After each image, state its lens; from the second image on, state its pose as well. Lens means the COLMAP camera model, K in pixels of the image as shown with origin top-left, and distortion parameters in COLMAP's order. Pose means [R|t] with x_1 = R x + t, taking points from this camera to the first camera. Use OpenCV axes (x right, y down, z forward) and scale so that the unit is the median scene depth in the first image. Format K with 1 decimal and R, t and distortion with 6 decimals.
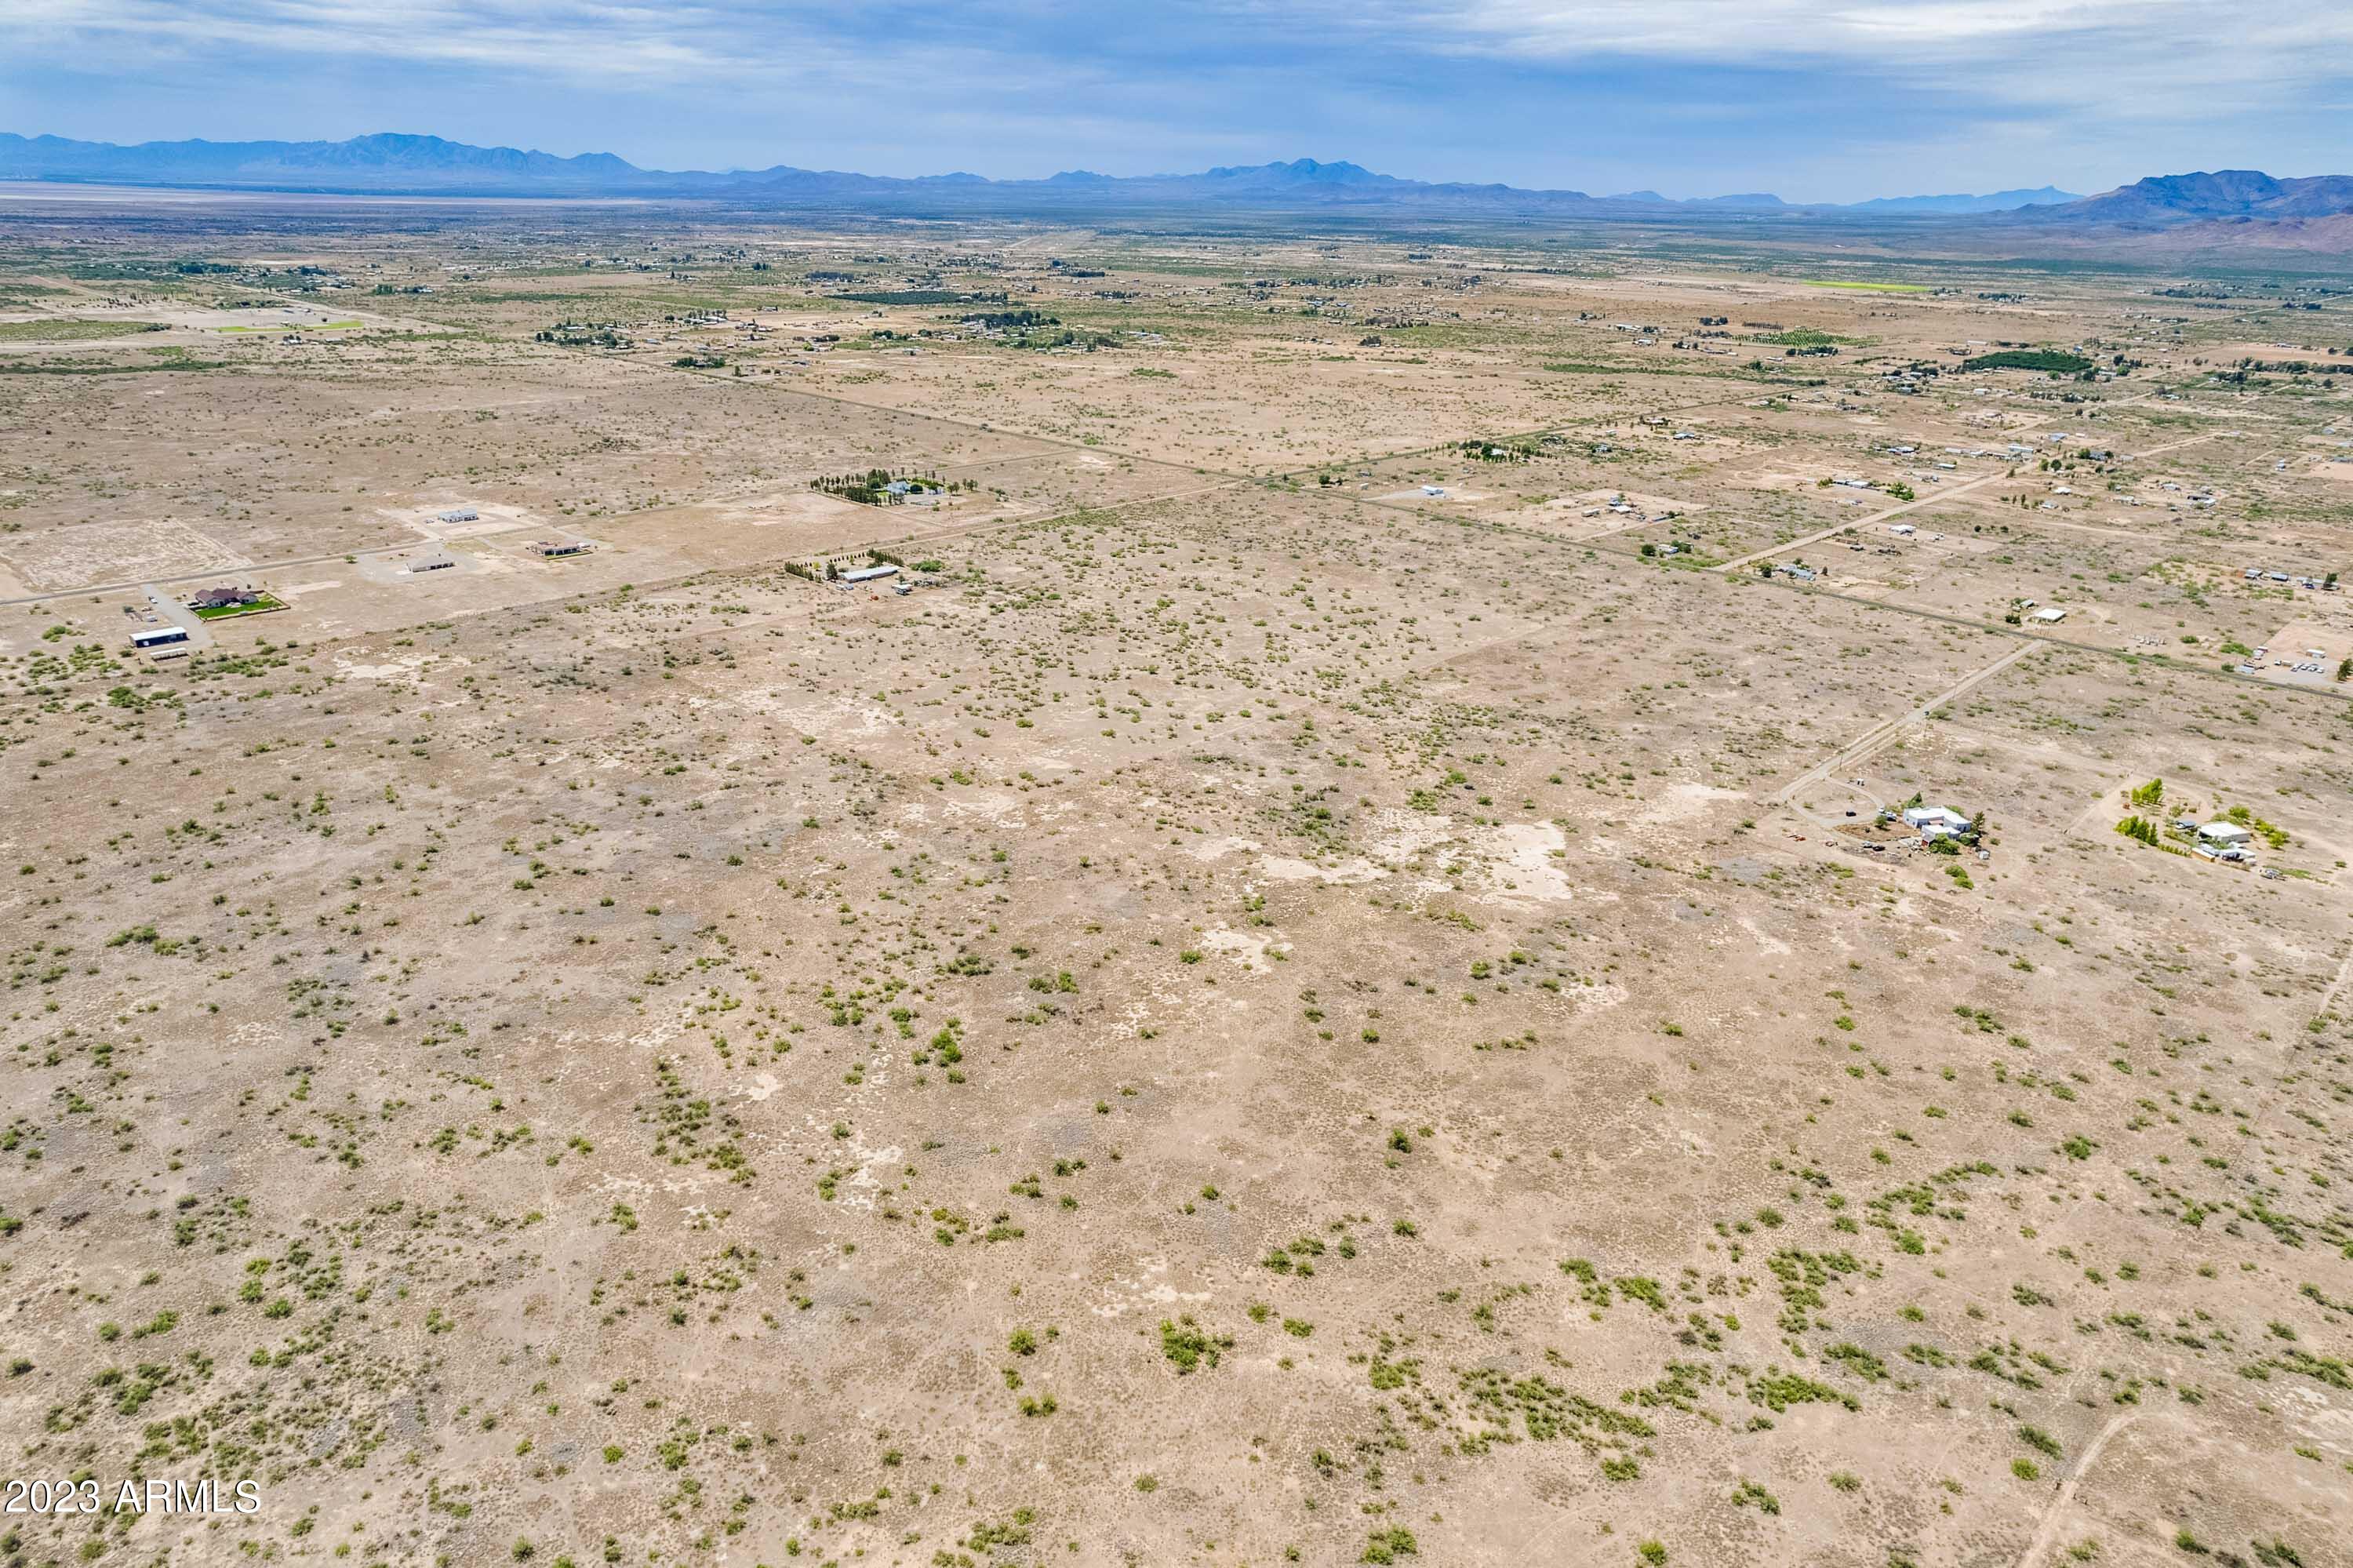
lens RADIAL K [[1512.1, 0, 1196.0], [0, 1512.1, 820.5], [0, 0, 1]] dist [-0.073926, 0.067821]
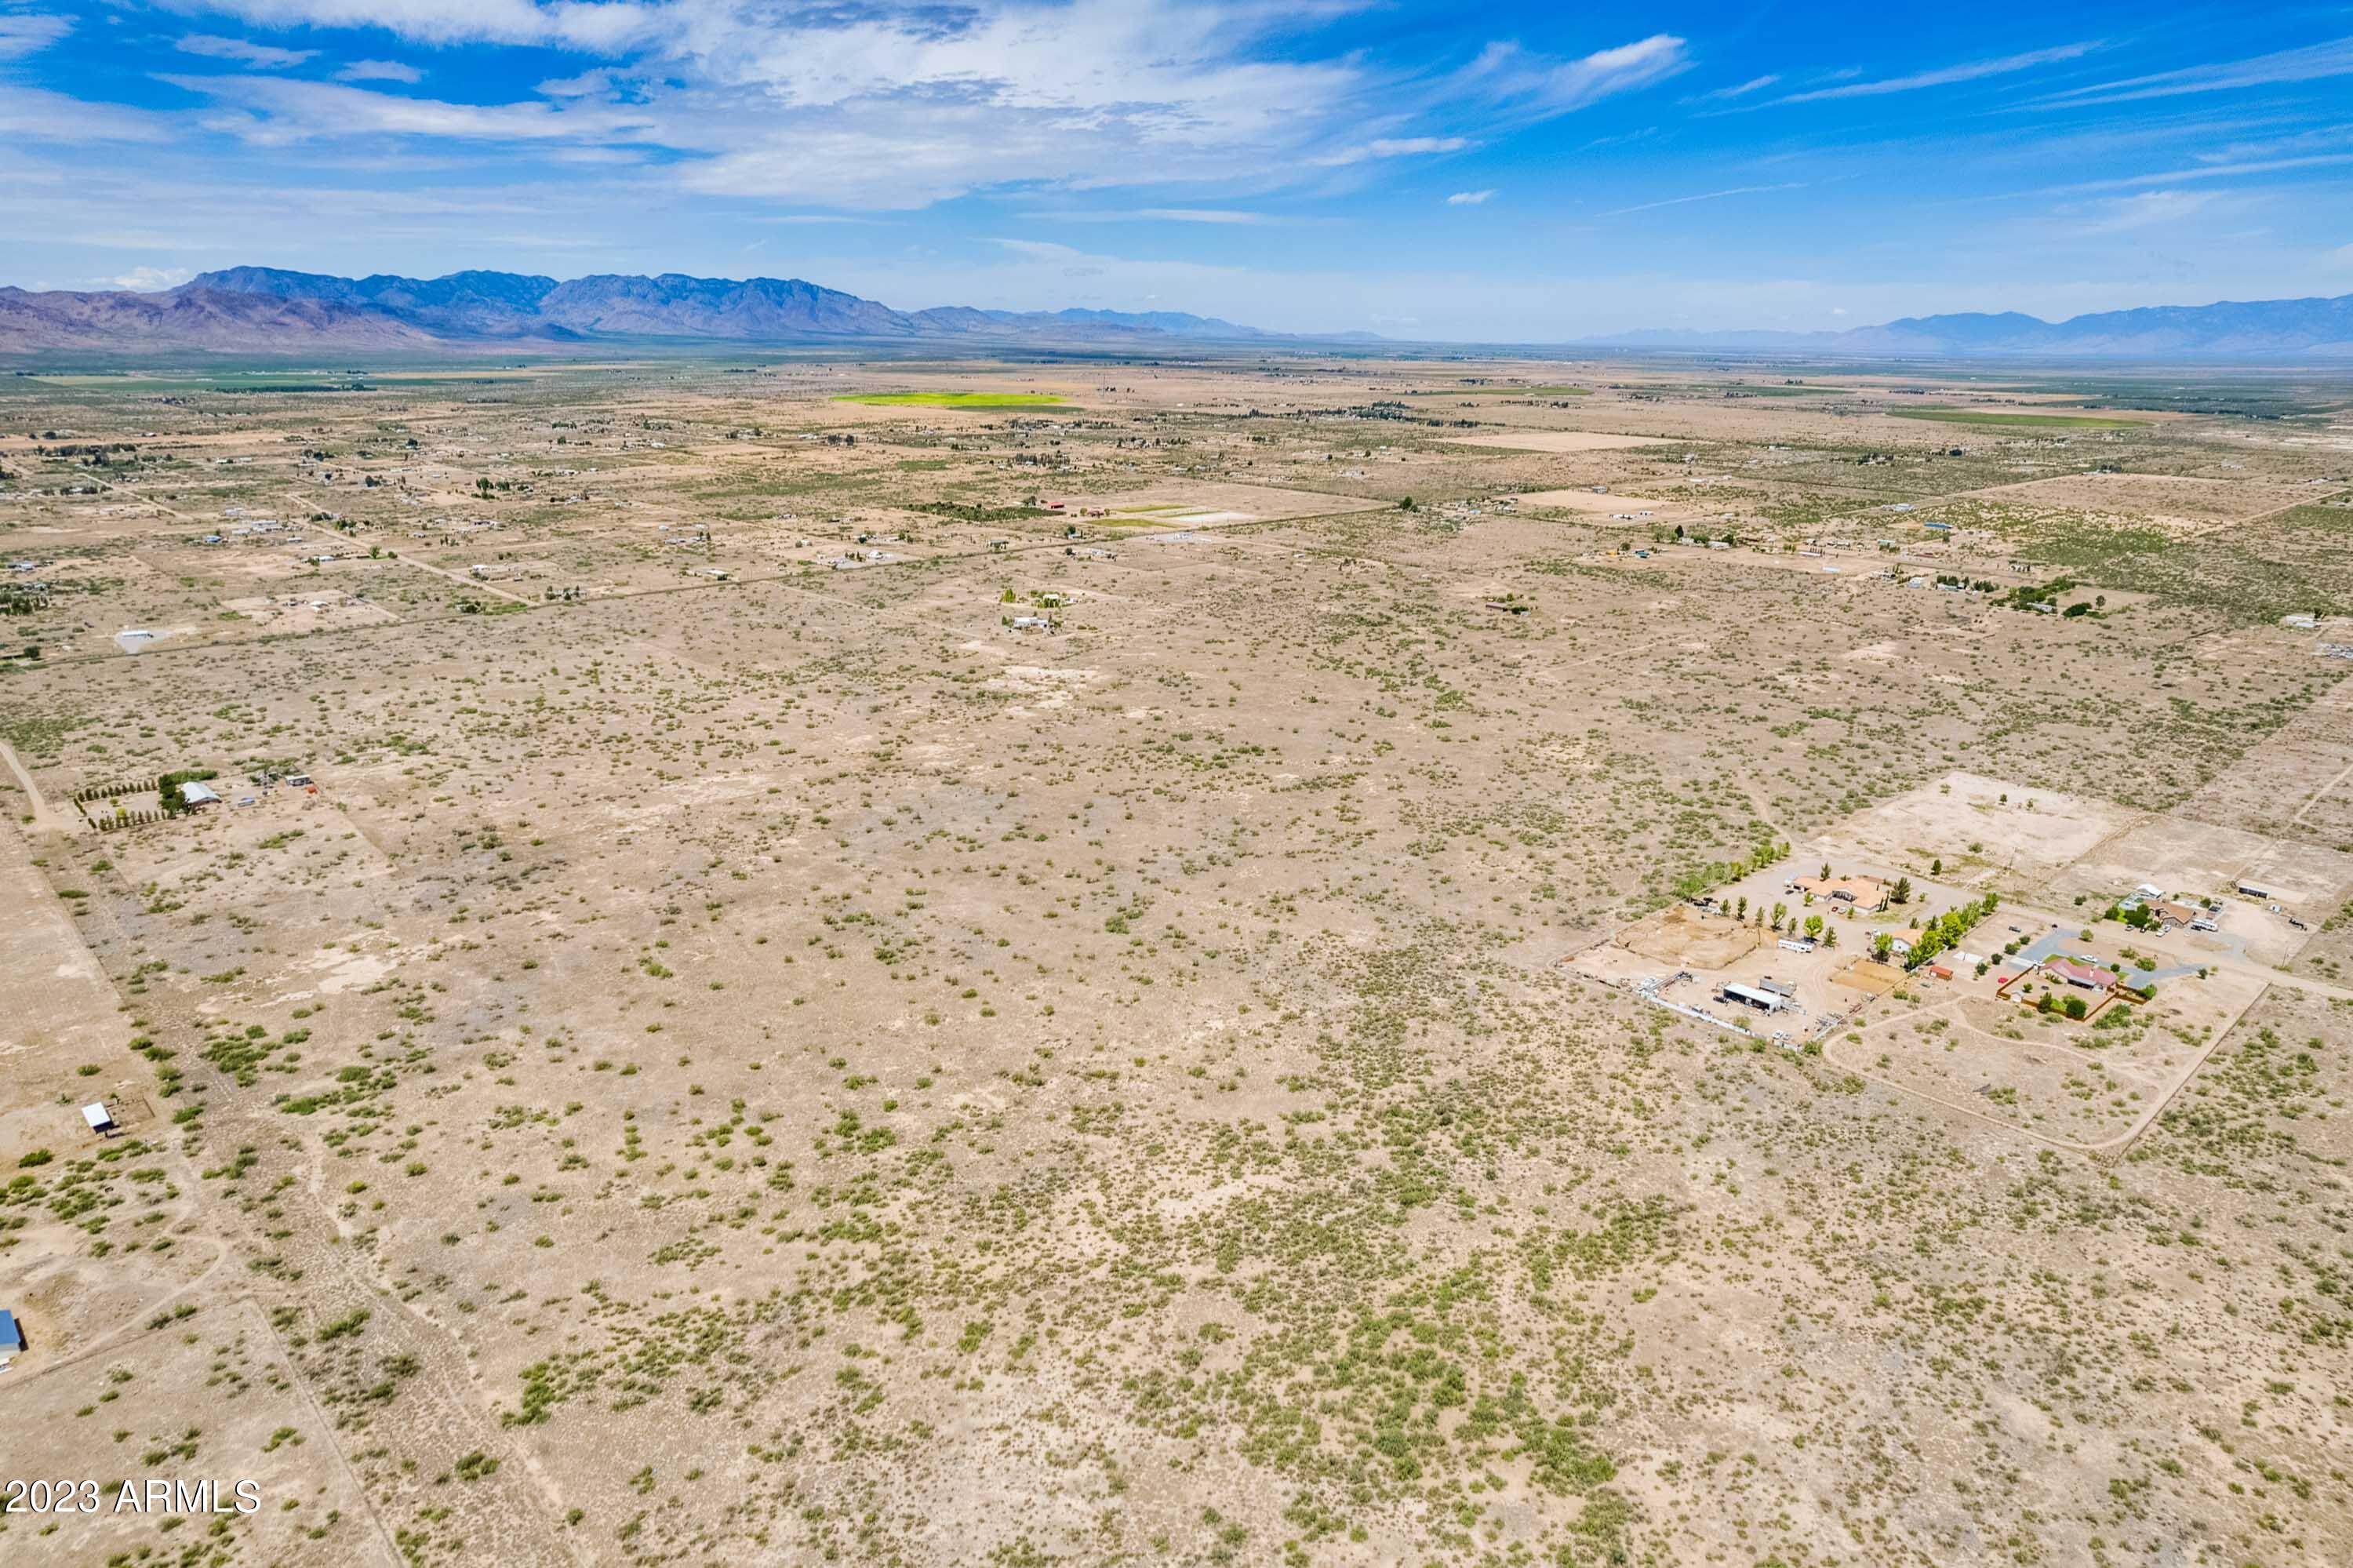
lens RADIAL K [[1512.1, 0, 1194.7], [0, 1512.1, 815.8], [0, 0, 1]] dist [-0.073926, 0.067821]
pose [[0.031700, -0.331226, 0.943019, -1.433277], [0.380708, 0.876371, 0.295019, -0.270755], [-0.924152, 0.349663, 0.153881, 0.532941]]
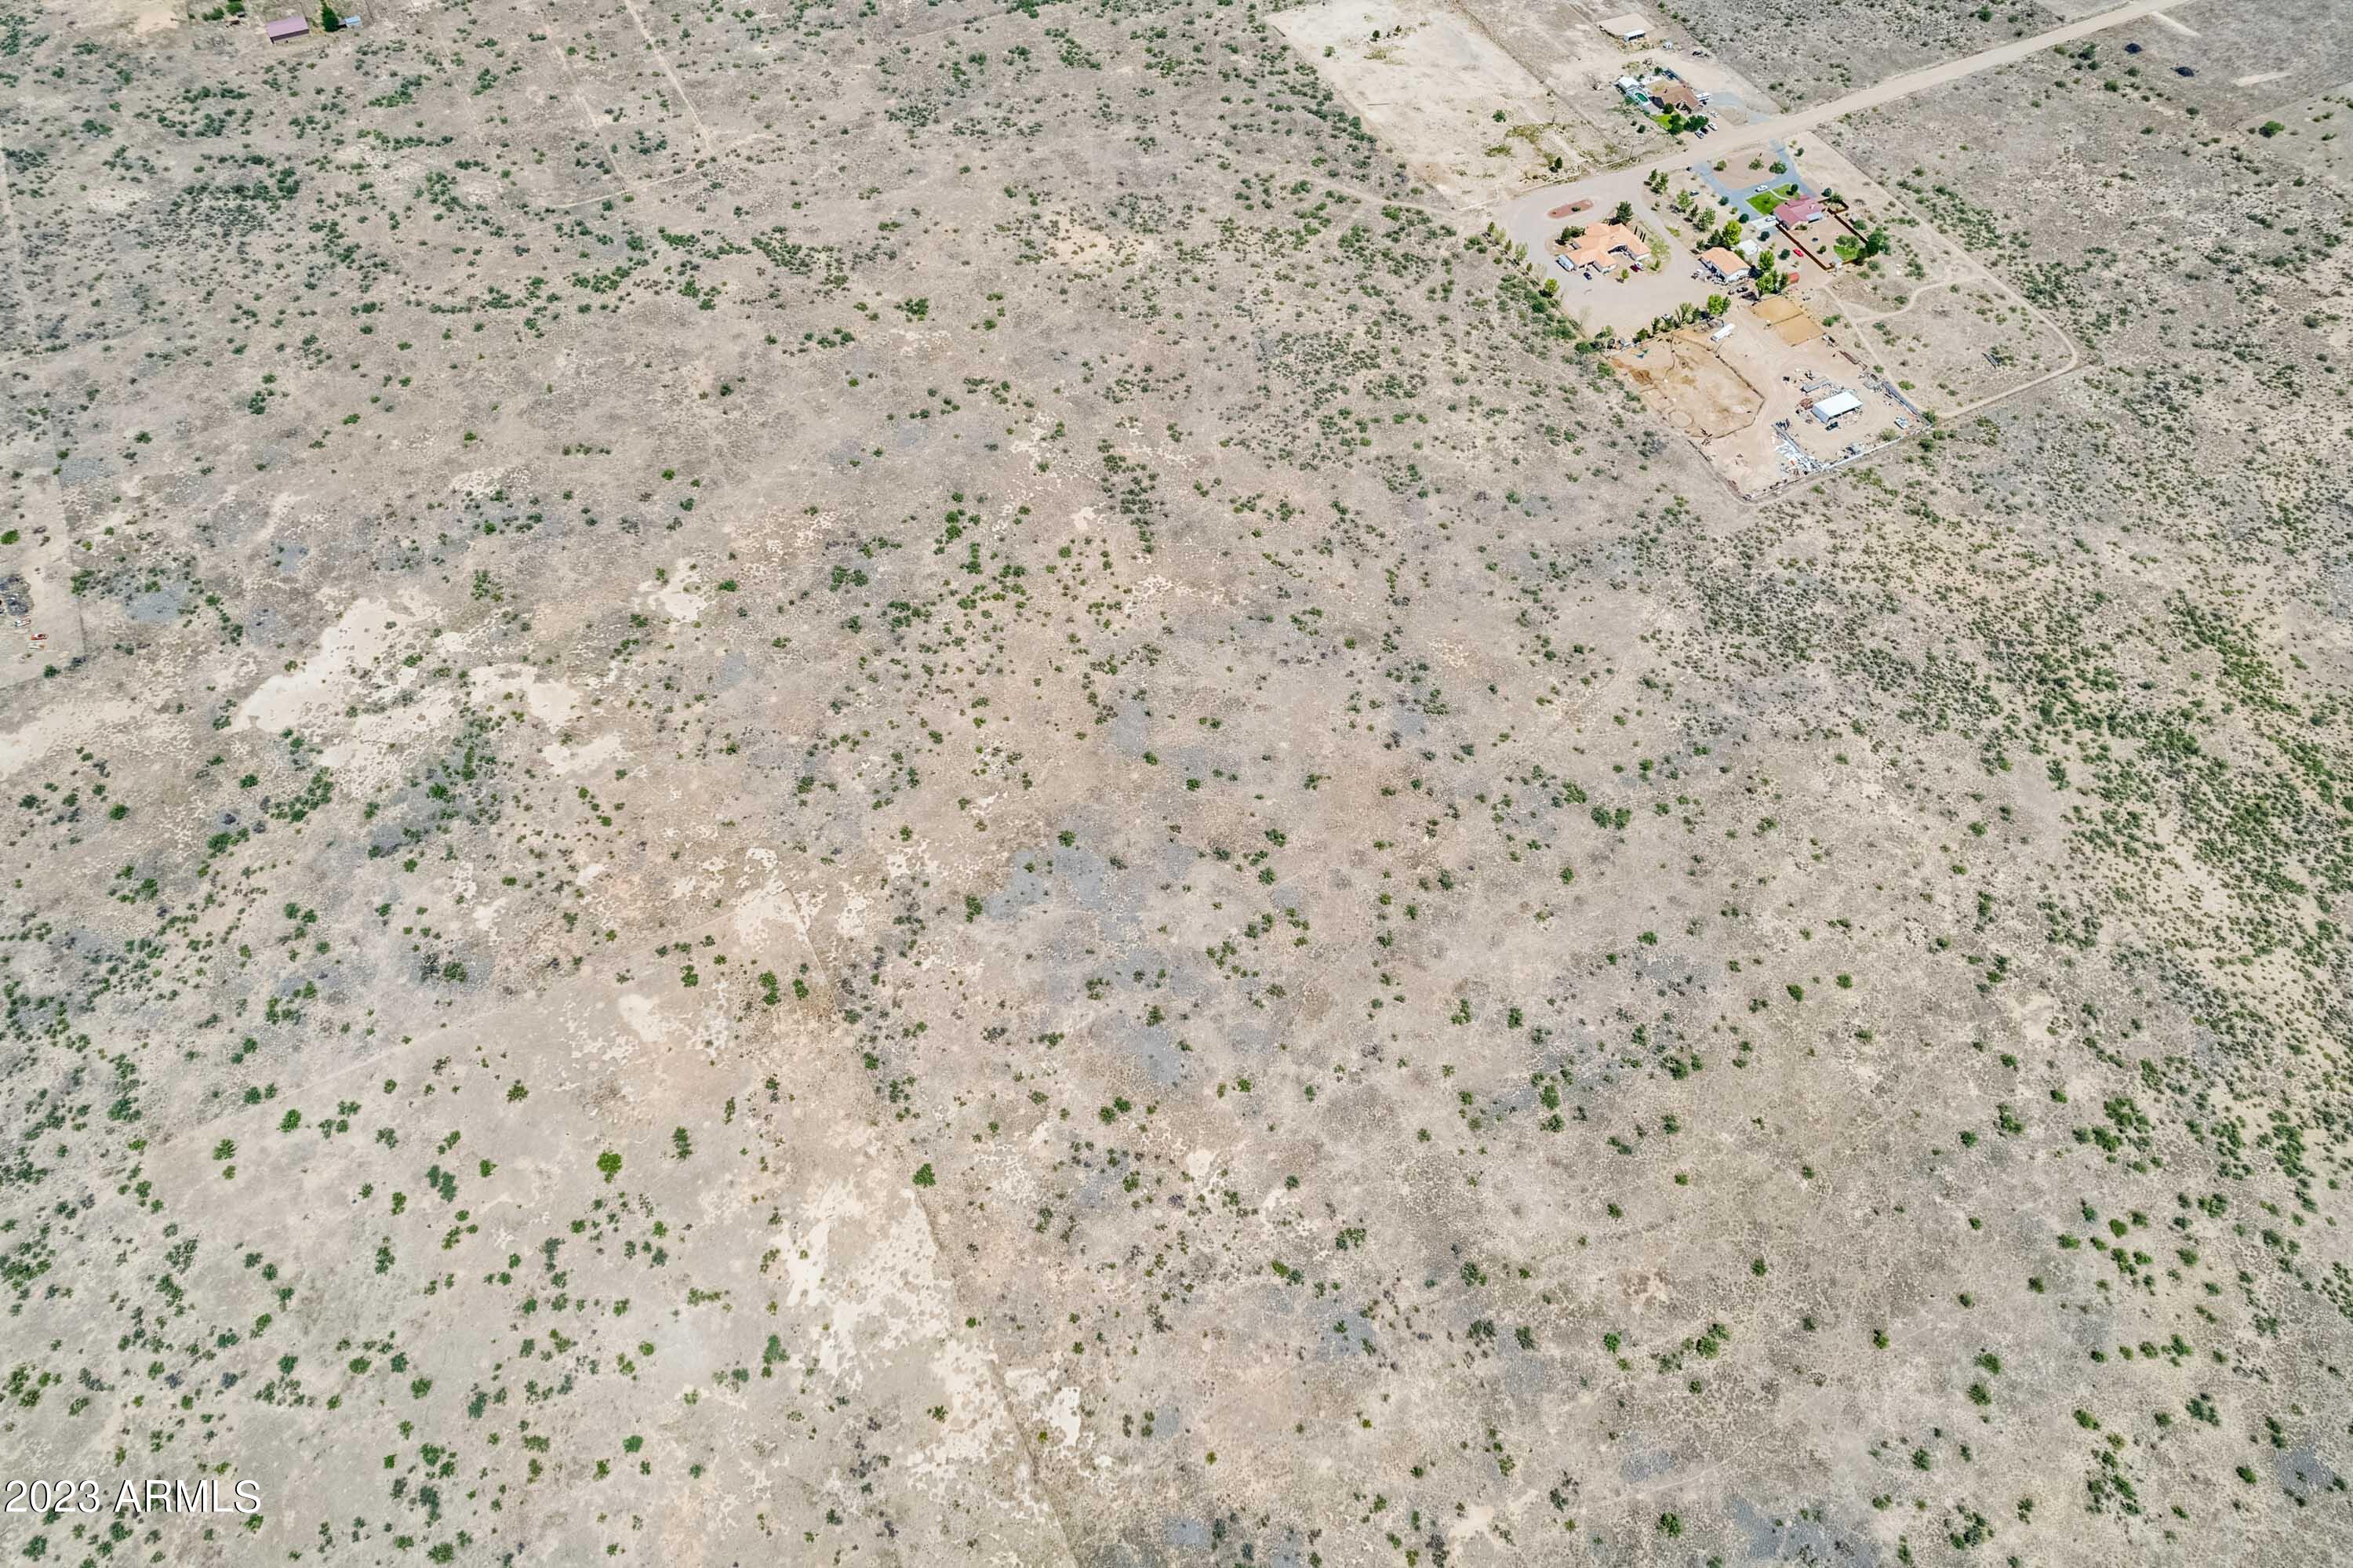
lens RADIAL K [[1512.1, 0, 1197.2], [0, 1512.1, 818.1], [0, 0, 1]] dist [-0.073926, 0.067821]
pose [[-0.948932, -0.278725, 0.147784, -0.446744], [0.096488, 0.189583, 0.977112, -0.766764], [-0.300363, 0.941473, -0.153007, 0.948740]]
